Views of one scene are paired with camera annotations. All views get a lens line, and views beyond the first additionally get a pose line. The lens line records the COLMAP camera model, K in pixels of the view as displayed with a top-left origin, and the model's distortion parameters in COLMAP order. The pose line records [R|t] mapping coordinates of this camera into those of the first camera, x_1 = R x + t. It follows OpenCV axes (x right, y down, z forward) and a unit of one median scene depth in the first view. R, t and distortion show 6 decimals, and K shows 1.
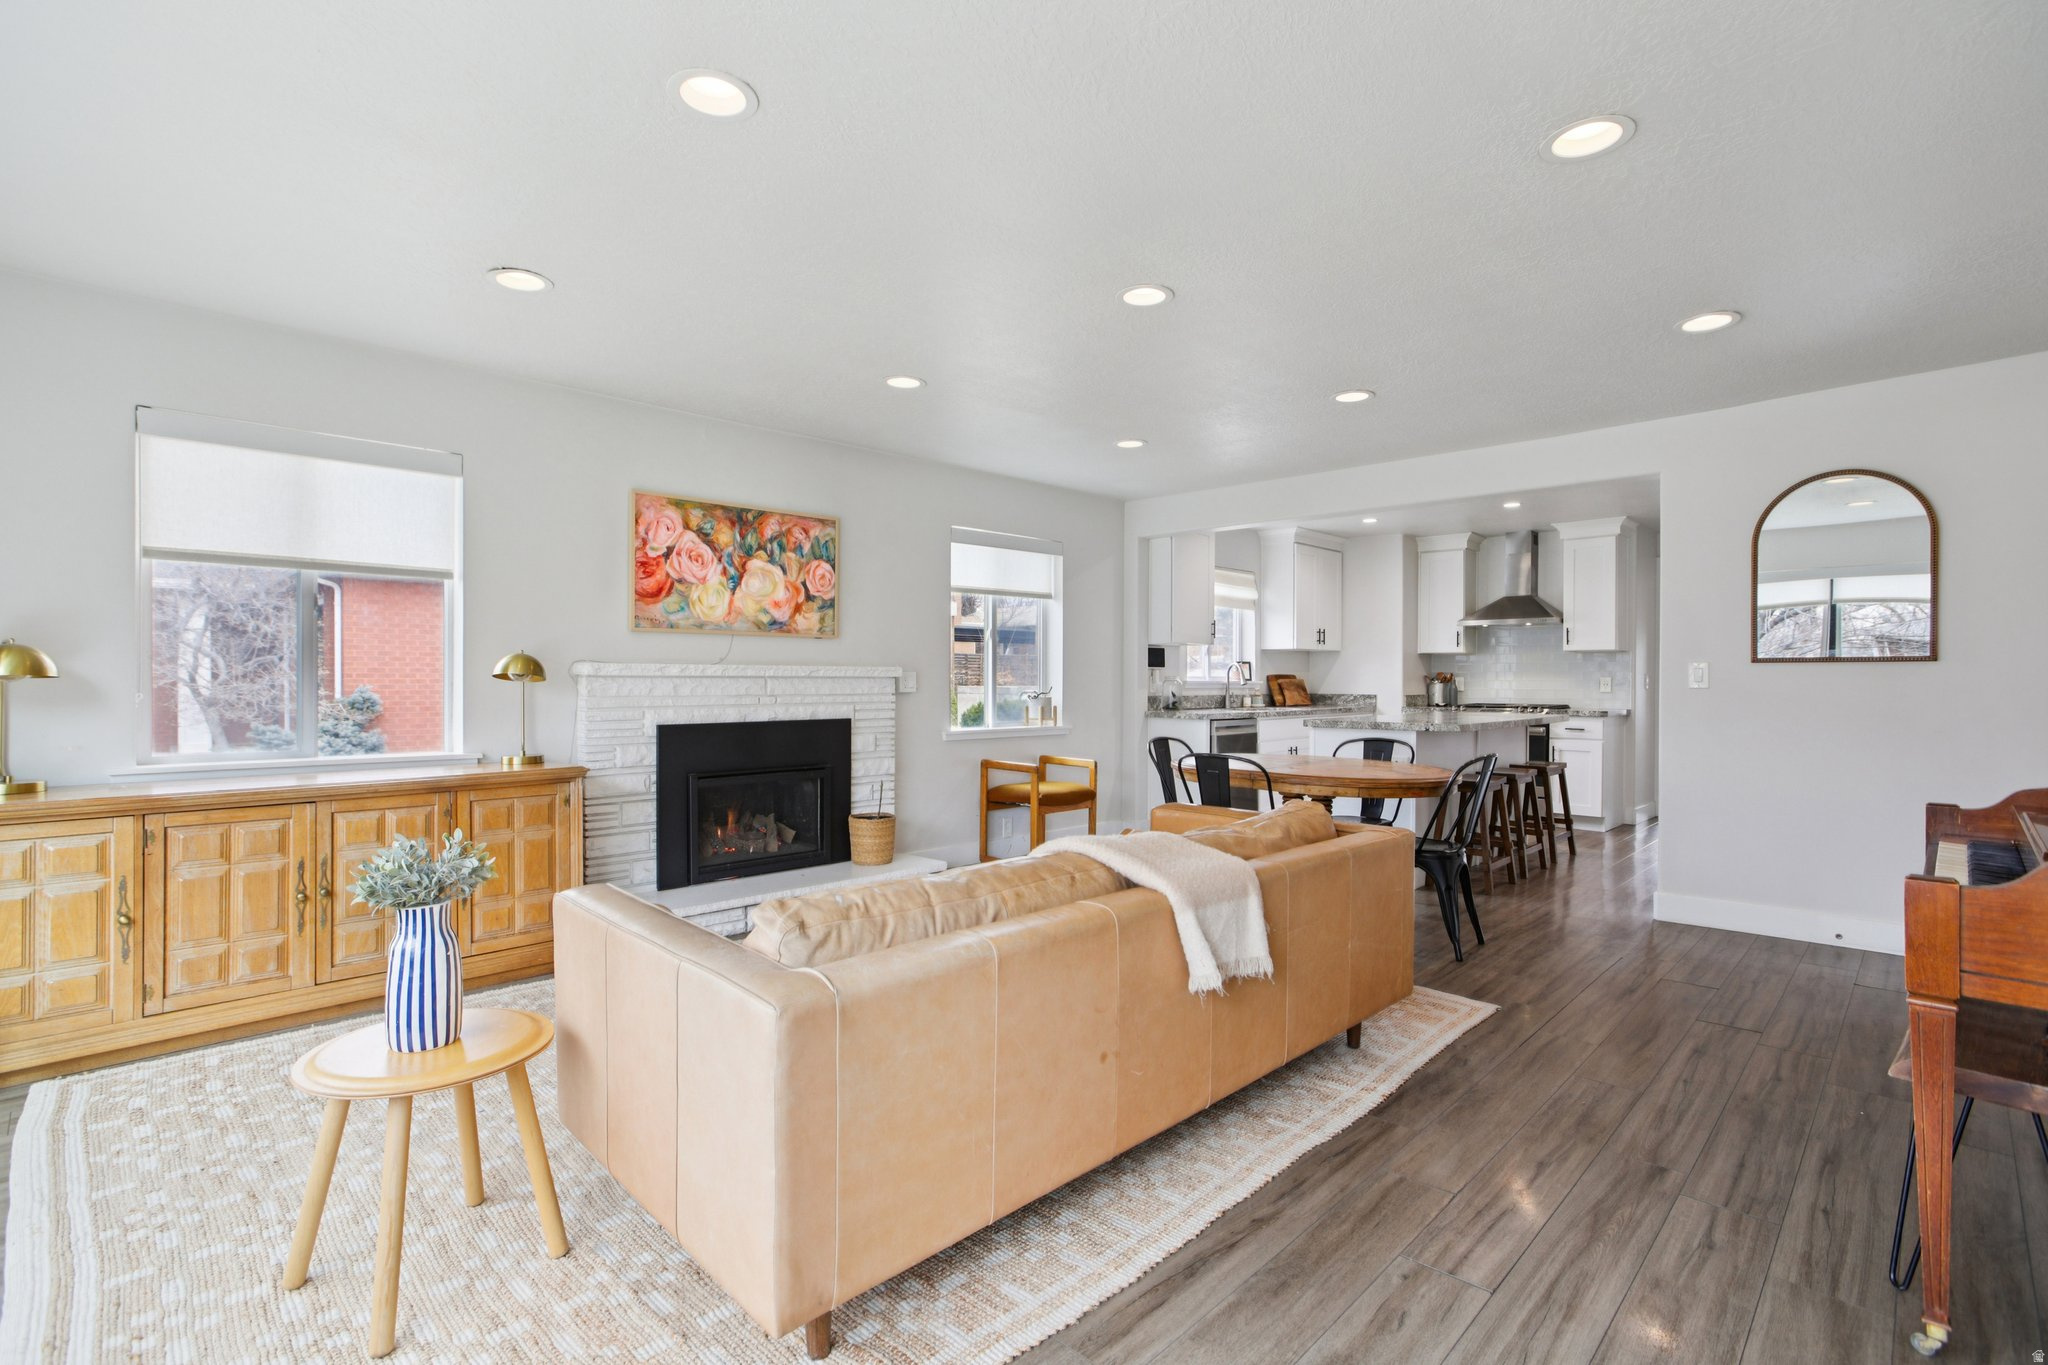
lens RADIAL K [[960.5, 0, 1018.6], [0, 960.5, 675.8], [0, 0, 1]] dist [-0.055275, 0.019094]
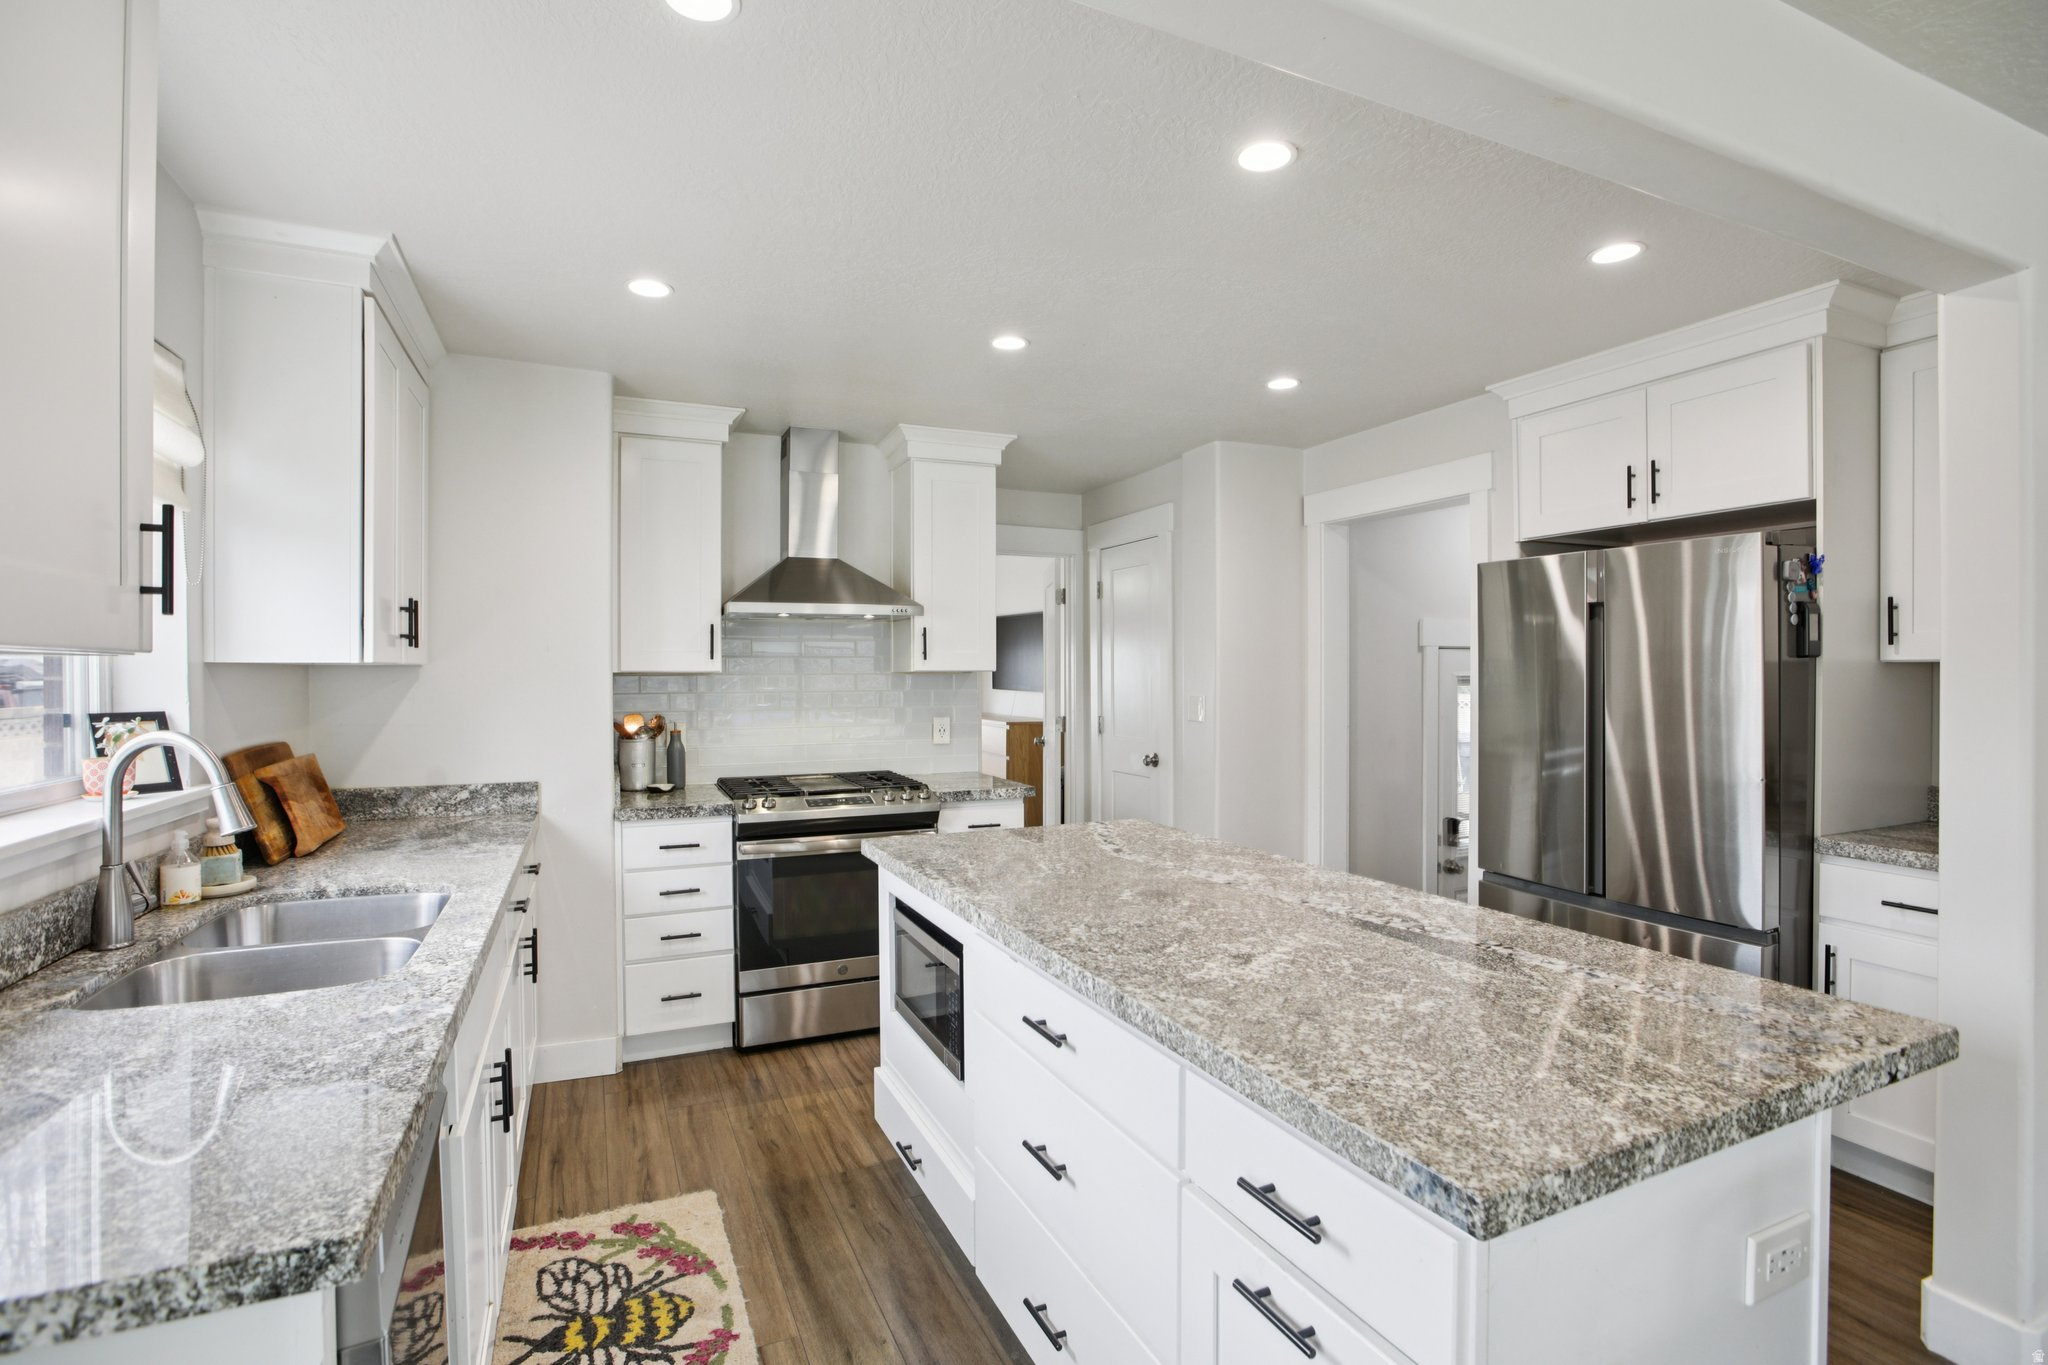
lens RADIAL K [[960.5, 0, 1018.6], [0, 960.5, 675.8], [0, 0, 1]] dist [-0.055275, 0.019094]
pose [[0.360699, -0.007333, 0.932654, 0.152687], [-0.000573, 0.999967, 0.008084, -0.042331], [-0.932682, -0.003450, 0.360683, 1.134596]]
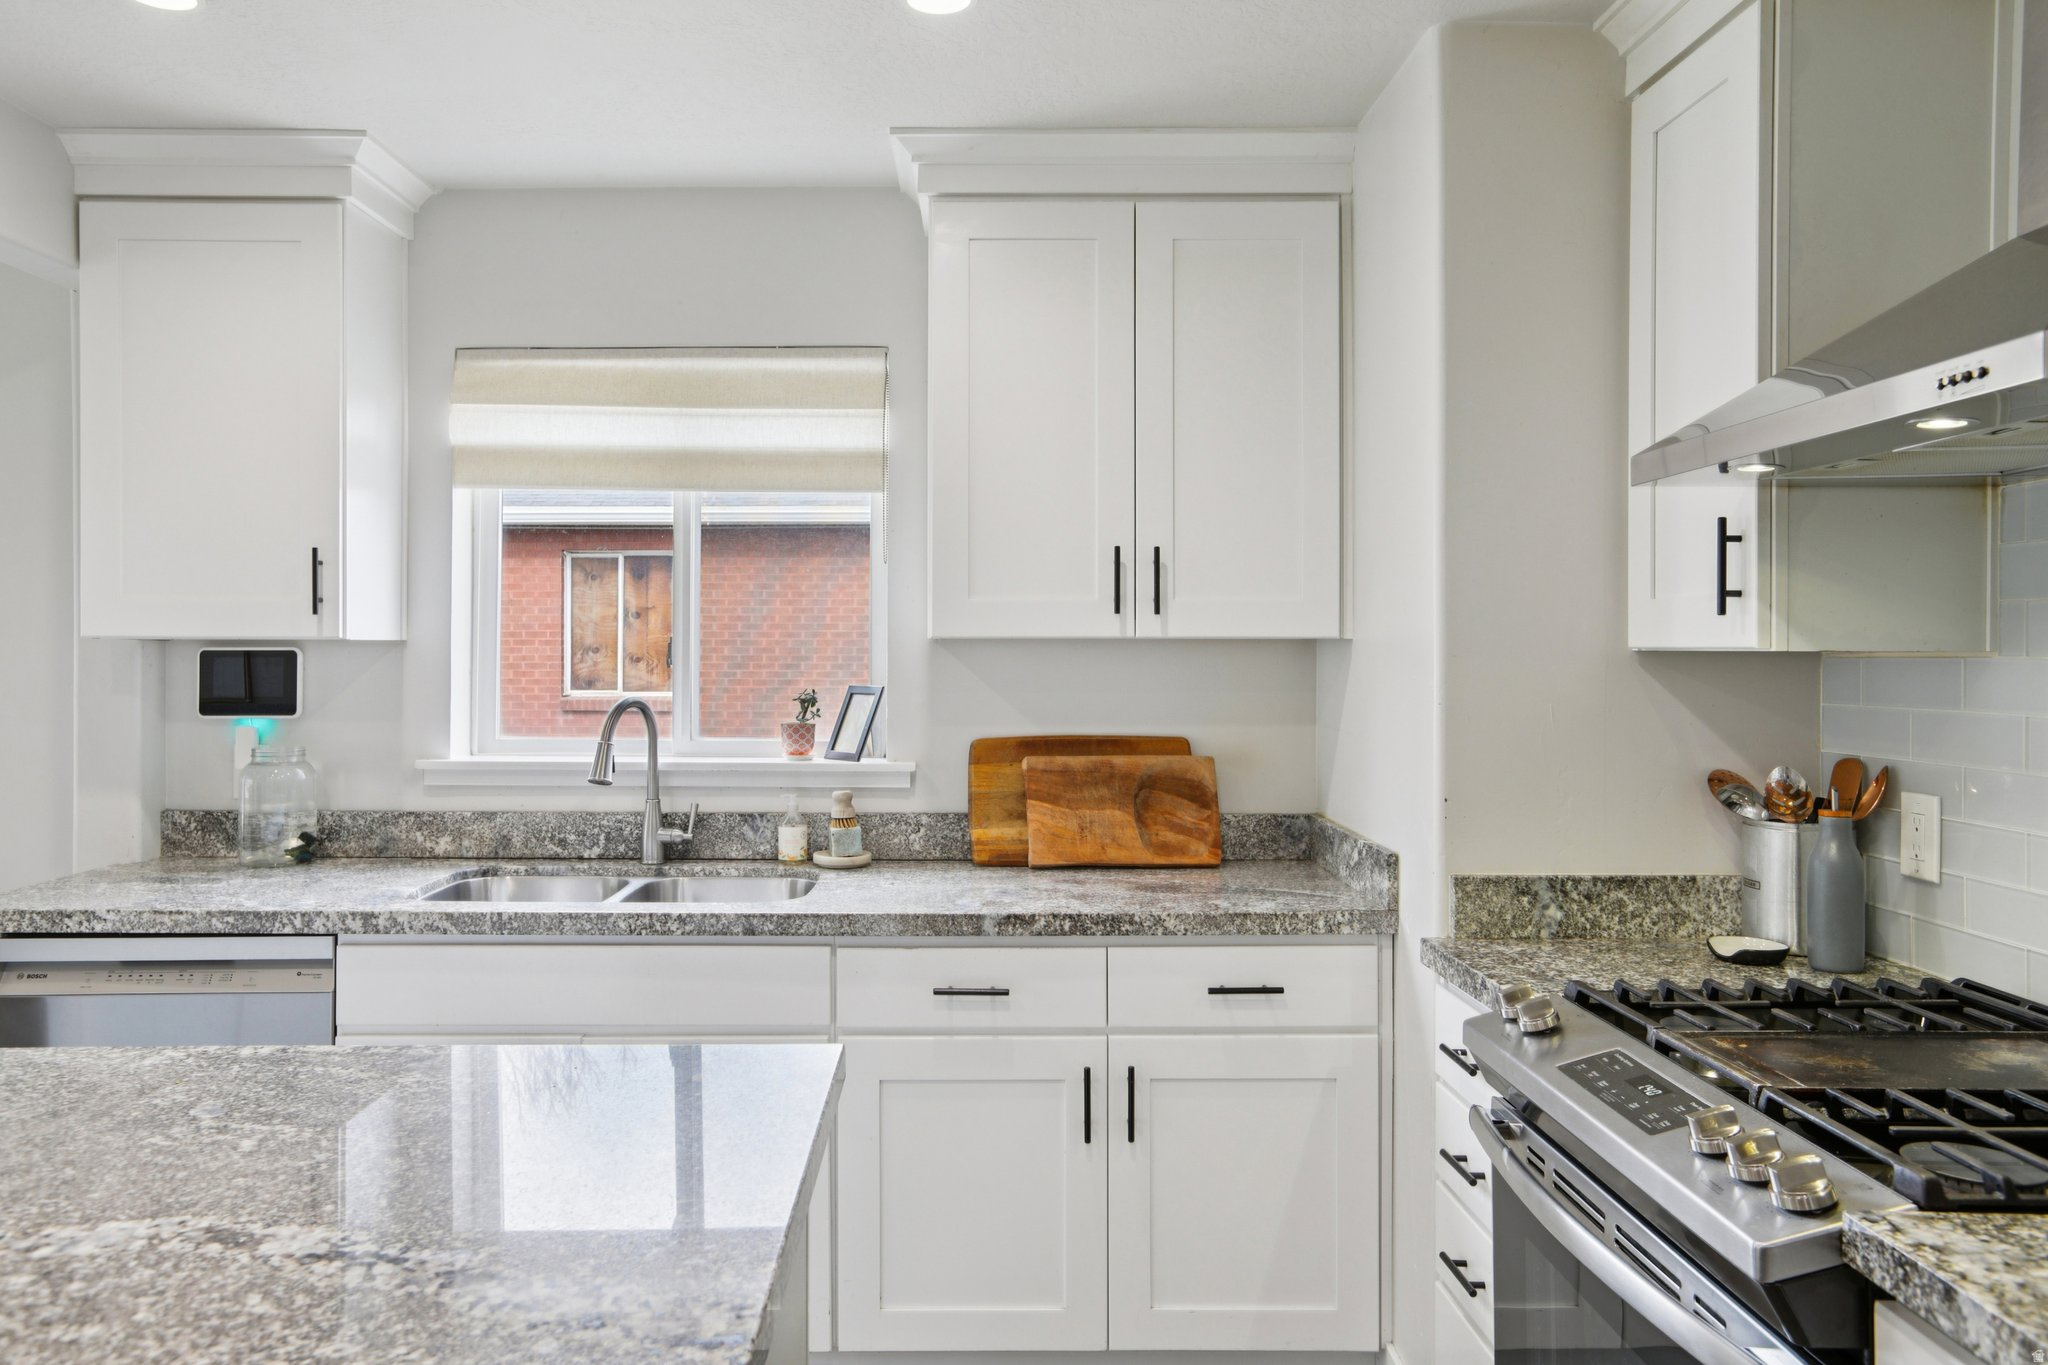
lens RADIAL K [[1444.2, 0, 971.5], [0, 1444.2, 645.0], [0, 0, 1]] dist [-0.003286, 0.001523]
pose [[0.704947, -0.003231, -0.709253, 0.879875], [0.002516, 0.999995, -0.002054, -0.041126], [0.709256, -0.000337, 0.704951, 1.188821]]
